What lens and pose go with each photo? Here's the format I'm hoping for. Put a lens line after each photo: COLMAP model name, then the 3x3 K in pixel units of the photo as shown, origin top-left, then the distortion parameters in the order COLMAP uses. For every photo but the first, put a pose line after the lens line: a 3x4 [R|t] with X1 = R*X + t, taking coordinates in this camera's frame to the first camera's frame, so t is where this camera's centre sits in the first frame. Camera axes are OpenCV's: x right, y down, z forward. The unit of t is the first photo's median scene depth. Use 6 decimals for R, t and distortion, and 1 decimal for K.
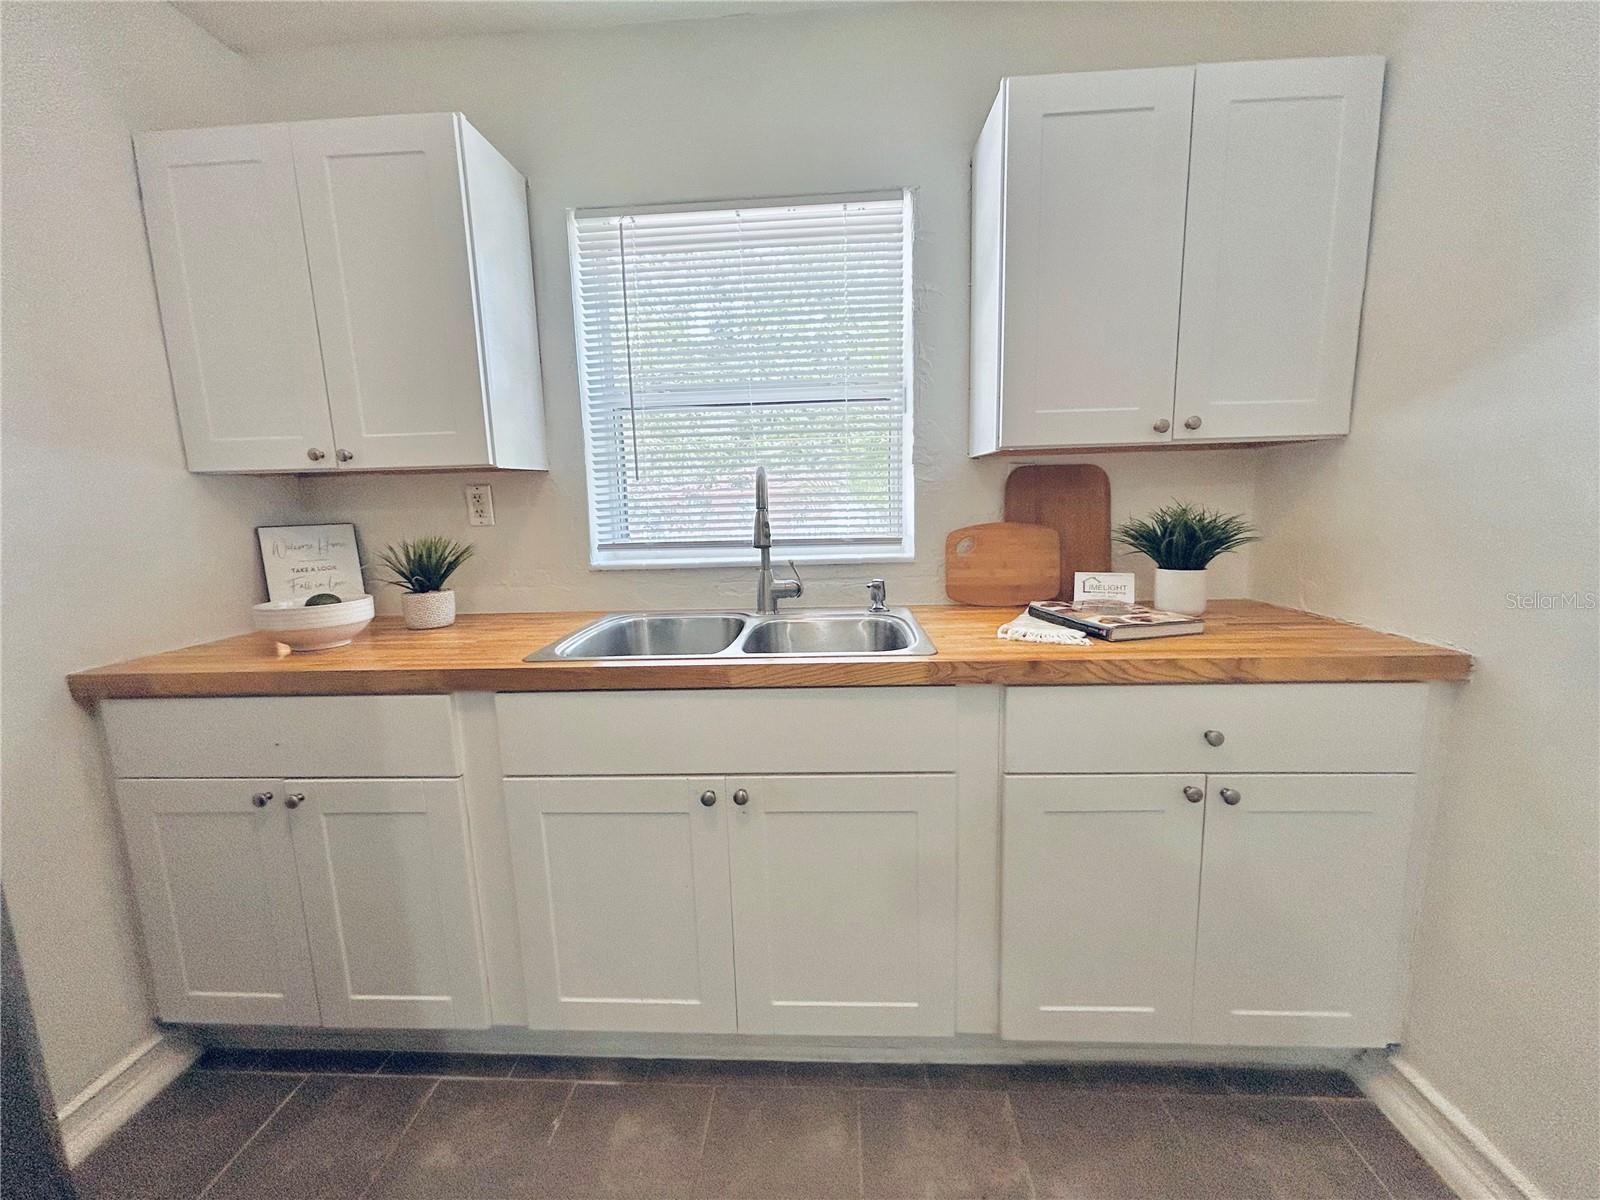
lens RADIAL K [[647.3, 0, 802.1], [0, 647.3, 602.3], [0, 0, 1]] dist [-0.000555, 0.000232]
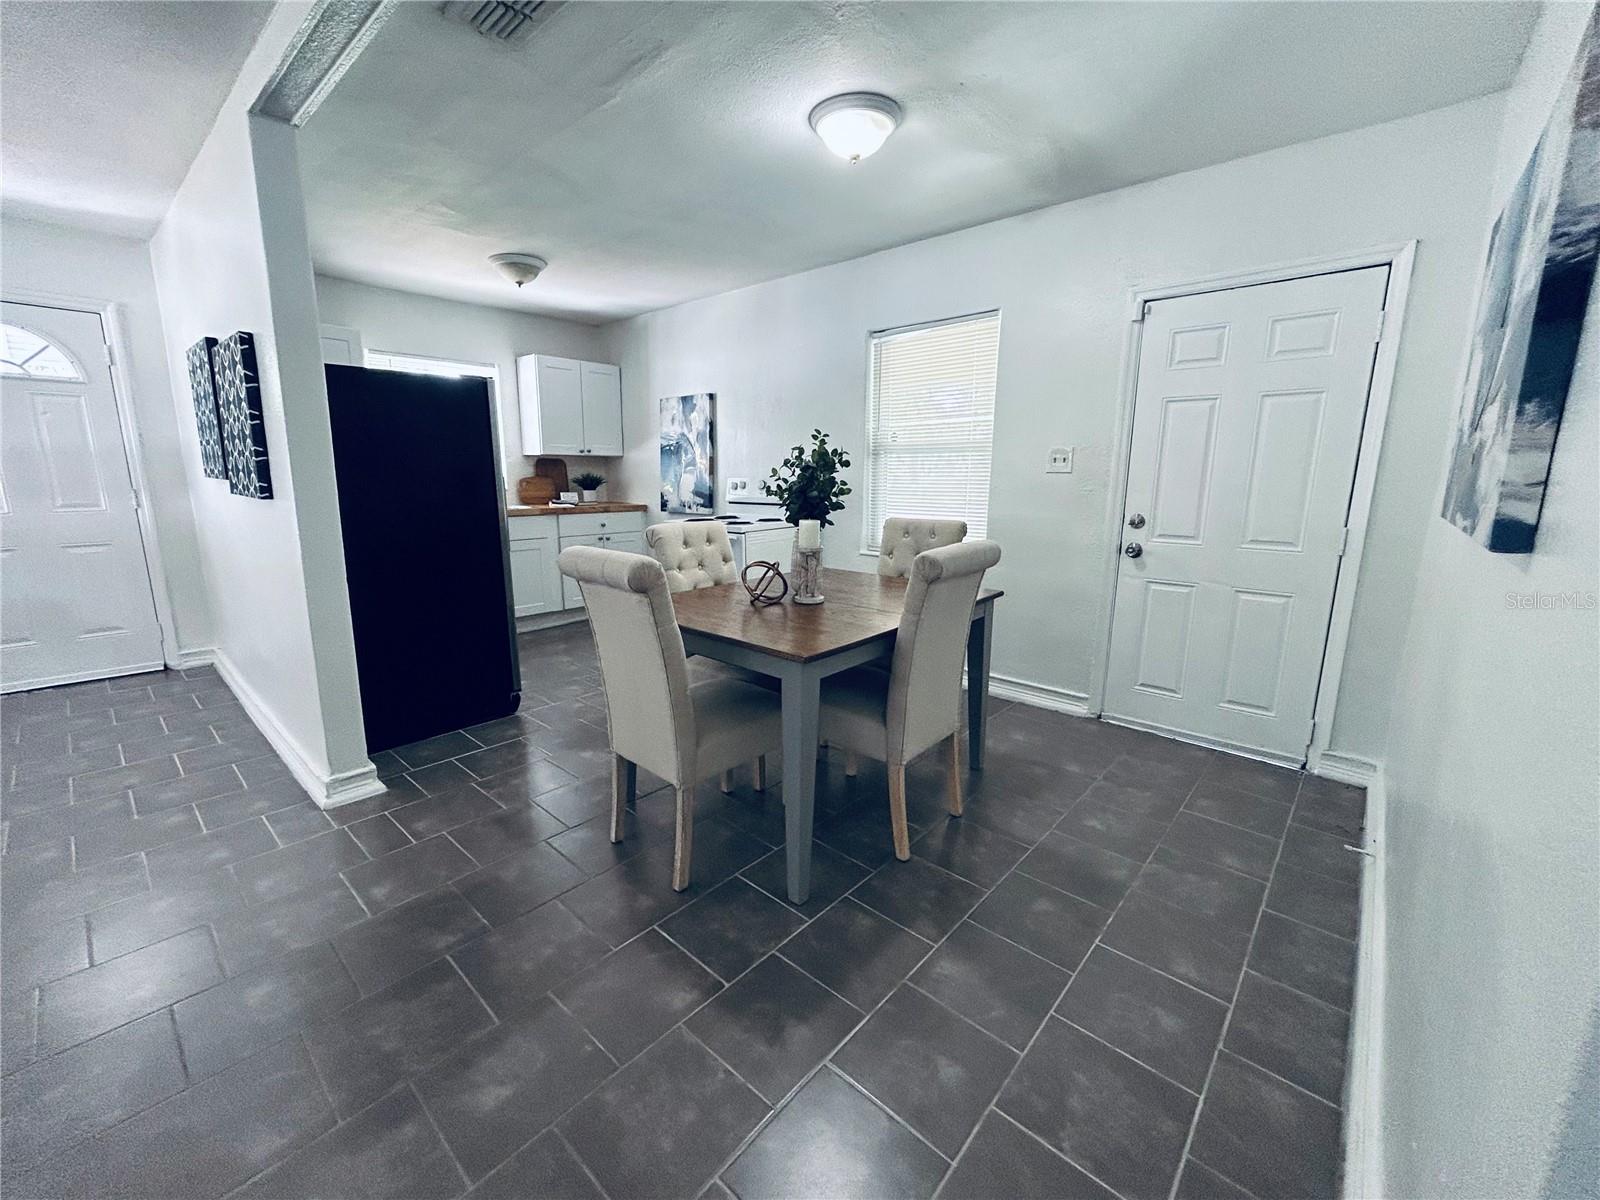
lens RADIAL K [[647.3, 0, 795.3], [0, 647.3, 597.3], [0, 0, 1]] dist [-0.000555, 0.000232]
pose [[0.630723, -0.117185, 0.767109, -1.565045], [0.090435, 0.992896, 0.077321, 0.374949], [-0.770721, 0.020606, 0.636840, -2.219507]]
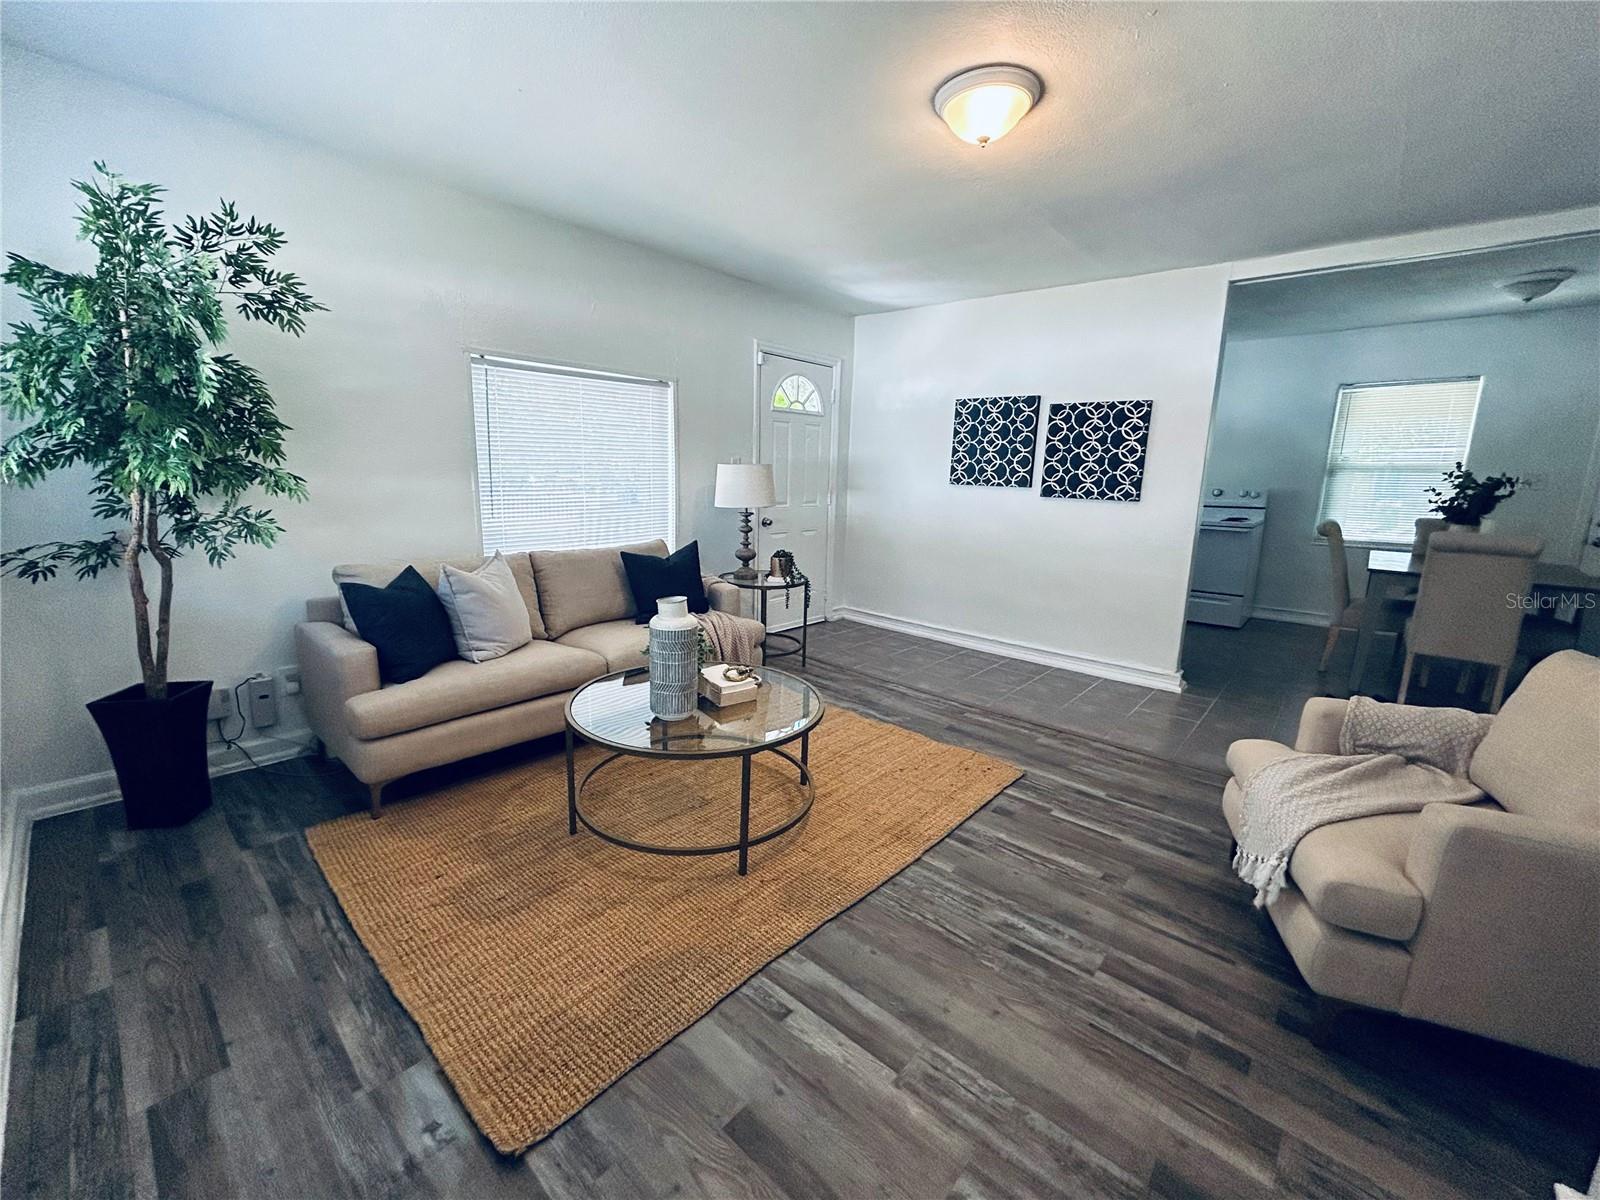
lens RADIAL K [[647.3, 0, 793.2], [0, 647.3, 600.0], [0, 0, 1]] dist [-0.000555, 0.000232]
pose [[0.630247, -0.112794, 0.768158, -4.045668], [0.076401, 0.993599, 0.083213, 0.208306], [-0.772627, 0.006244, 0.634830, -0.766447]]
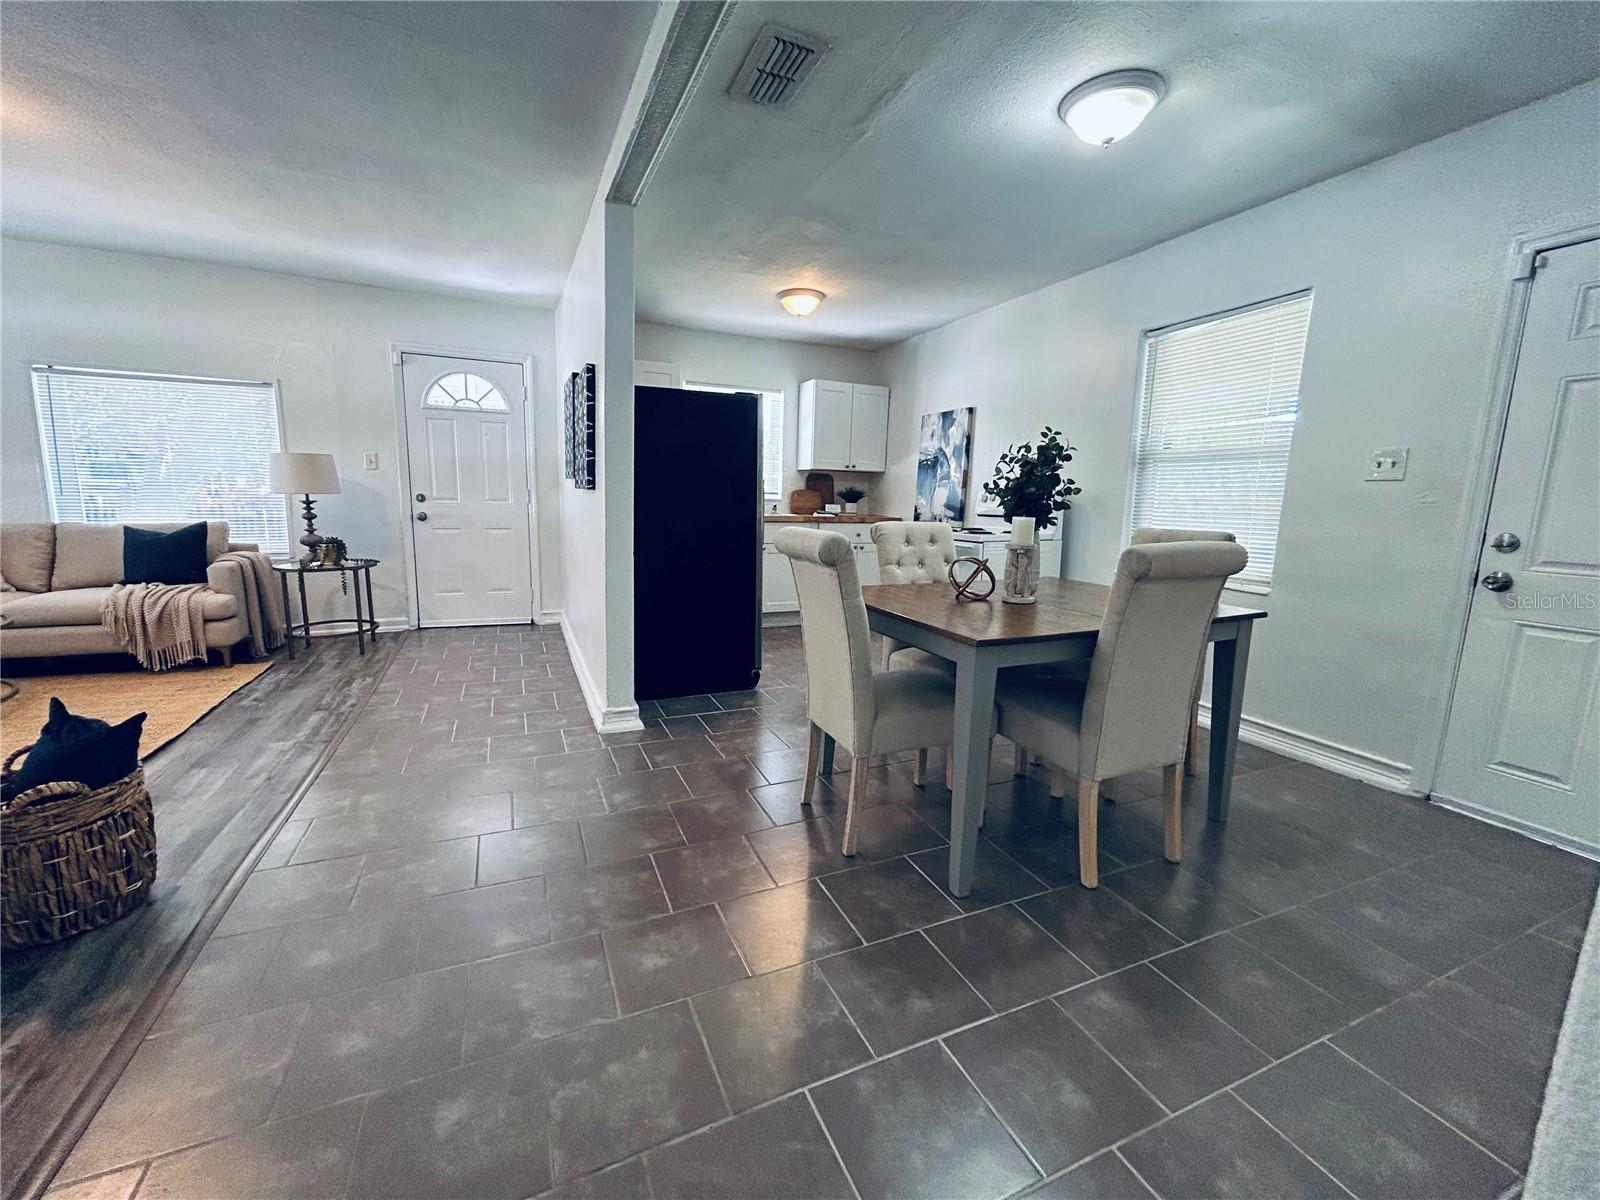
lens RADIAL K [[647.3, 0, 796.4], [0, 647.3, 598.4], [0, 0, 1]] dist [-0.000555, 0.000232]
pose [[0.894775, -0.019620, 0.446087, -1.480434], [0.015390, 0.999796, 0.013104, 0.474563], [-0.446253, -0.004859, 0.894894, -2.372451]]
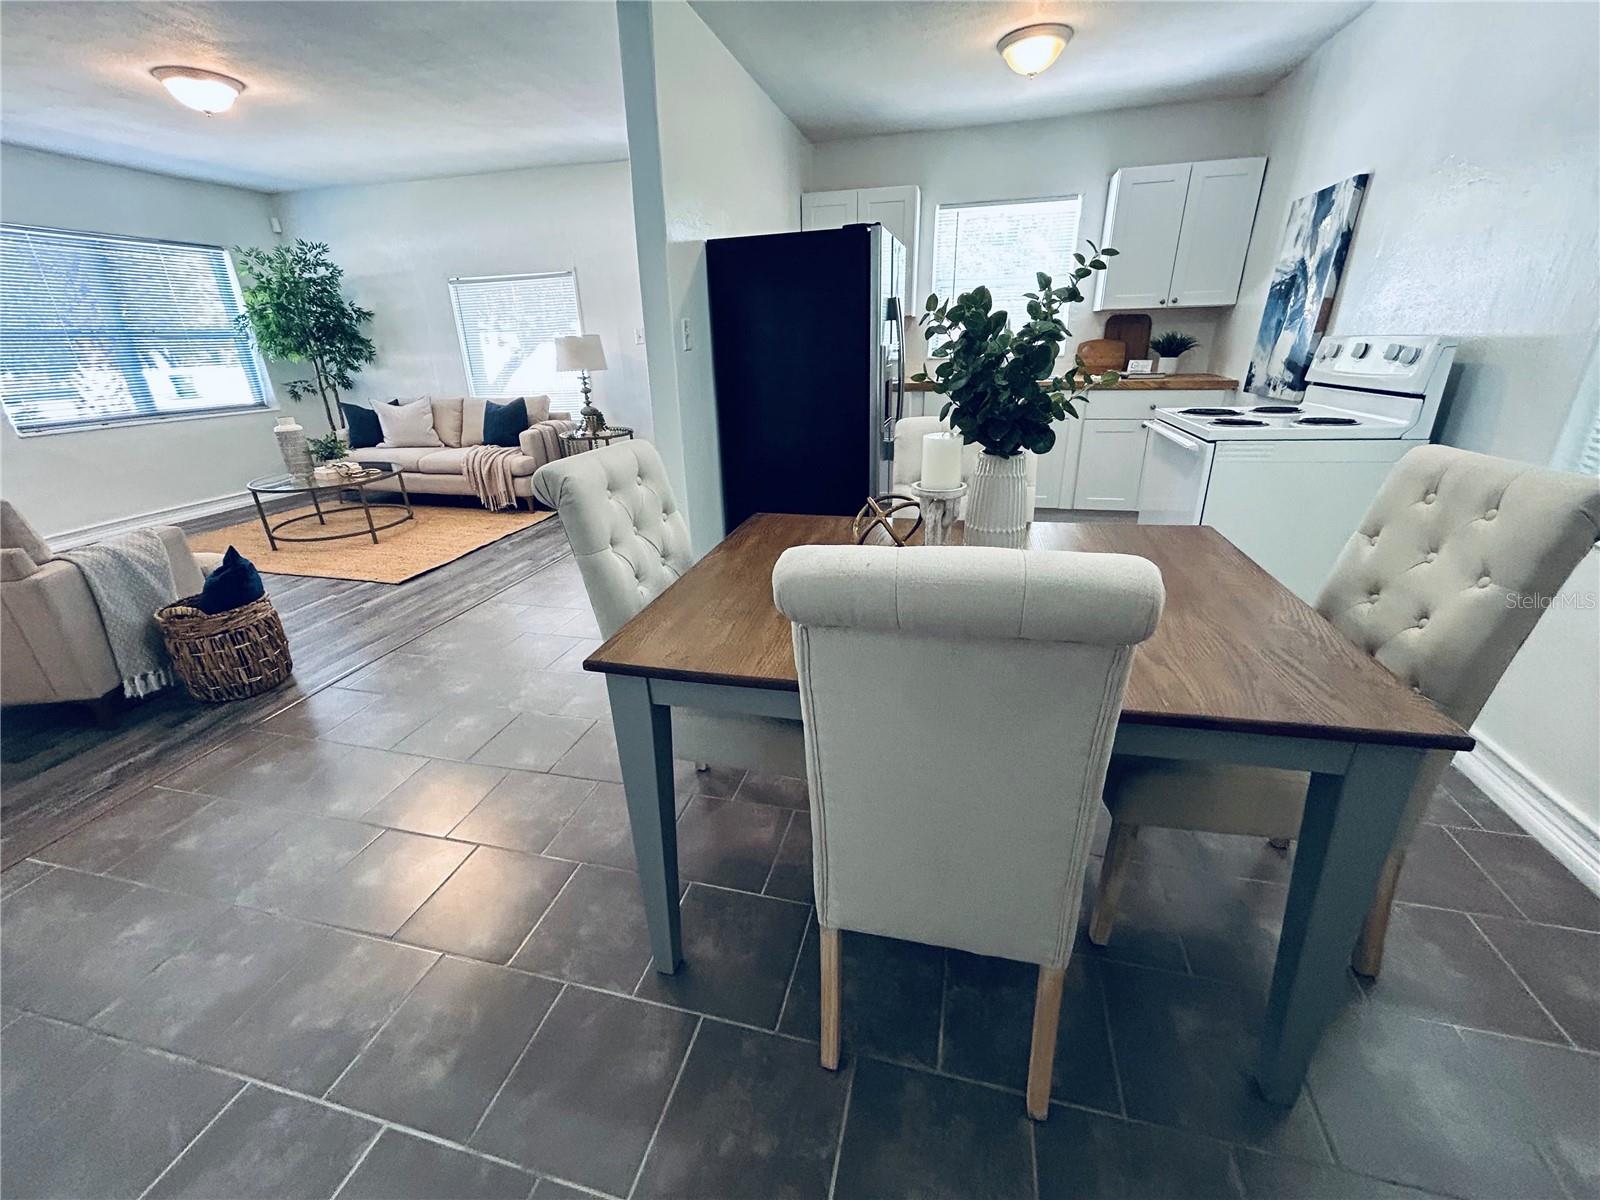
lens RADIAL K [[647.3, 0, 795.2], [0, 647.3, 599.3], [0, 0, 1]] dist [-0.000555, 0.000232]
pose [[0.979939, 0.076717, -0.183939, -0.366644], [-0.030208, 0.969454, 0.243407, 0.322194], [0.196994, -0.232967, 0.952323, -2.133167]]
